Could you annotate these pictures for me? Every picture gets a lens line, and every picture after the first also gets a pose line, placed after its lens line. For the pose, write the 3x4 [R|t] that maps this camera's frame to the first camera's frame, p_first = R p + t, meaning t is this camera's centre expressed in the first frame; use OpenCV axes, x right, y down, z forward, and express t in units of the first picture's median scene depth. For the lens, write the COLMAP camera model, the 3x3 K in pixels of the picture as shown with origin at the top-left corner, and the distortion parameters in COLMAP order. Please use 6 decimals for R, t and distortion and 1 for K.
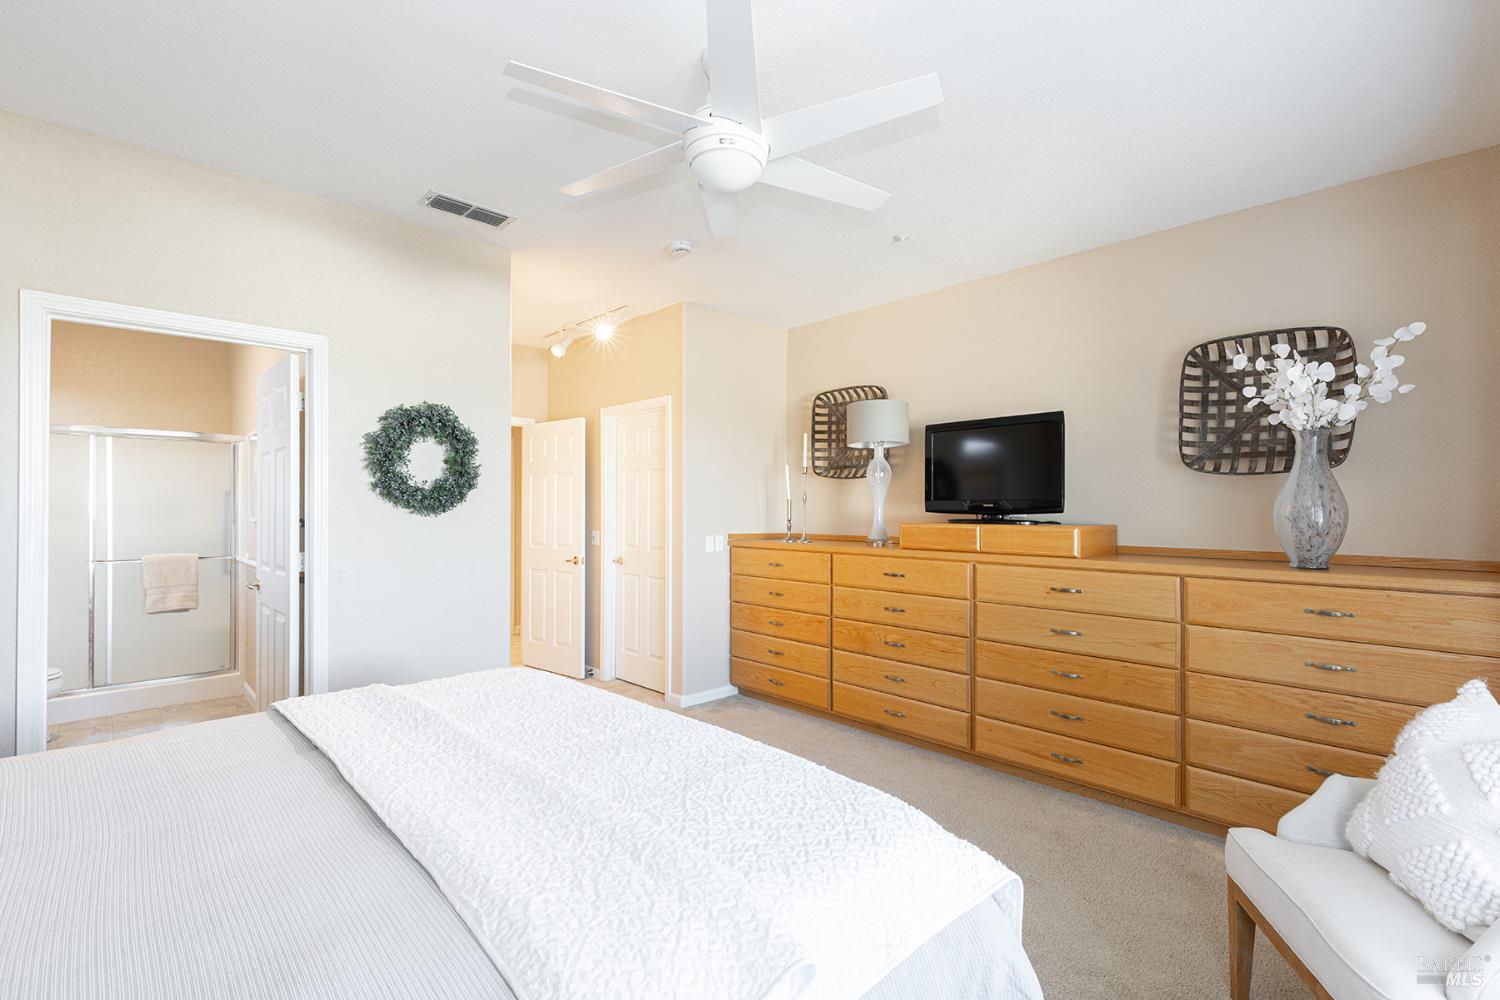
lens RADIAL K [[668.3, 0, 758.0], [0, 668.3, 502.4], [0, 0, 1]] dist [0.003318, 0.000353]
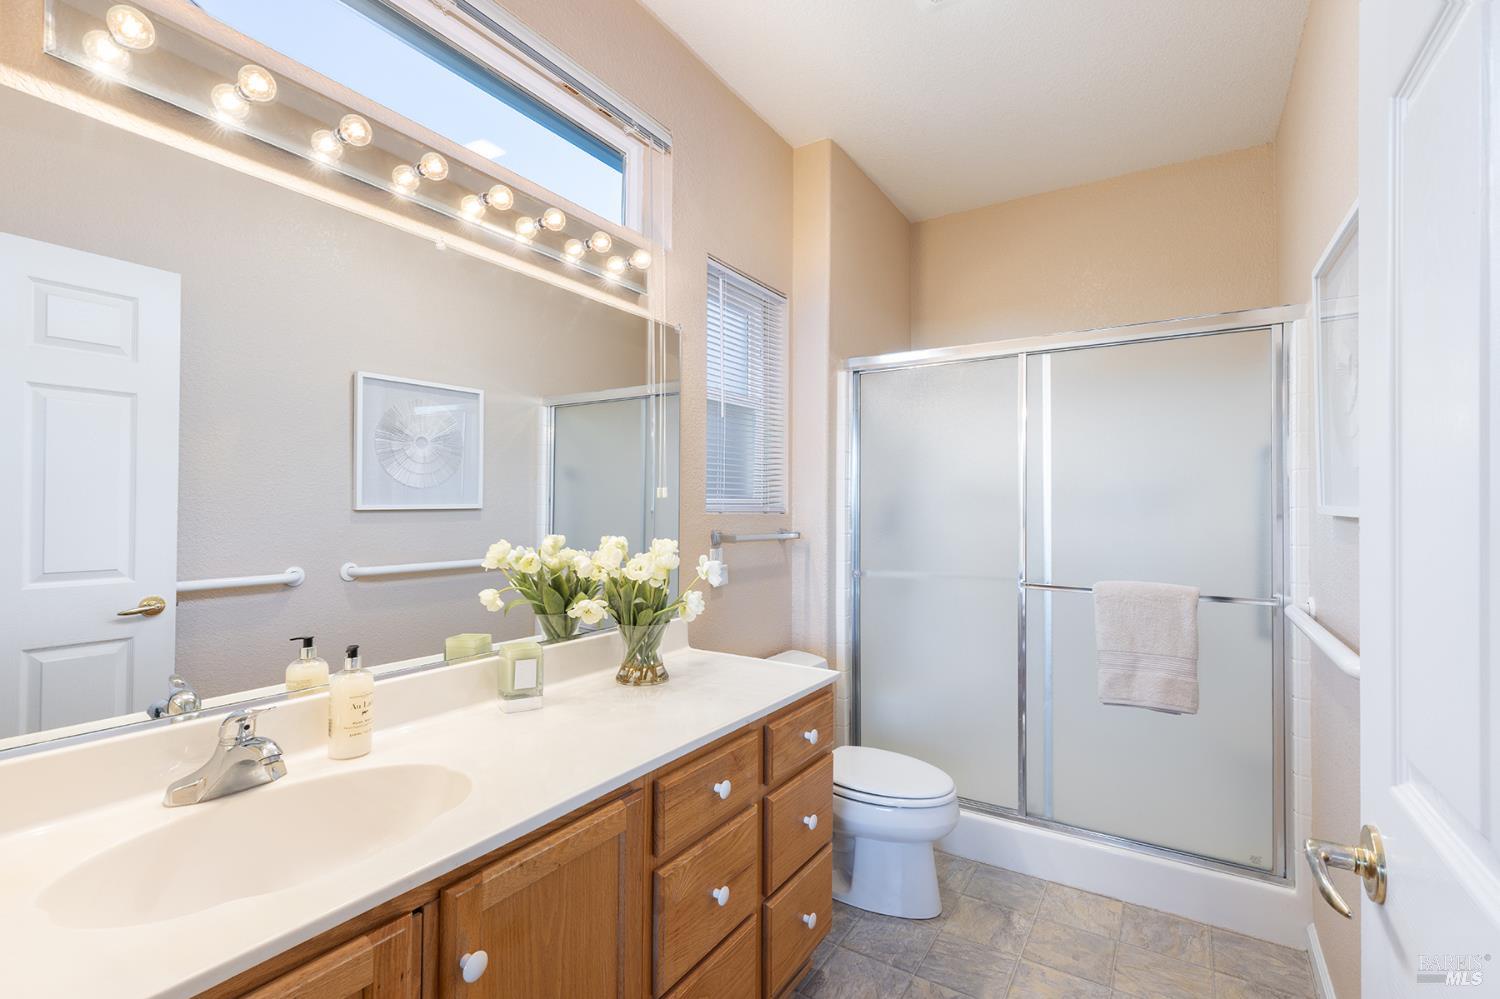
lens RADIAL K [[668.3, 0, 752.4], [0, 668.3, 503.0], [0, 0, 1]] dist [0.003318, 0.000353]
pose [[0.221520, -0.003129, -0.975151, -0.477153], [0.005340, 0.999984, -0.001995, 0.020714], [0.975141, -0.004765, 0.221533, 0.625177]]
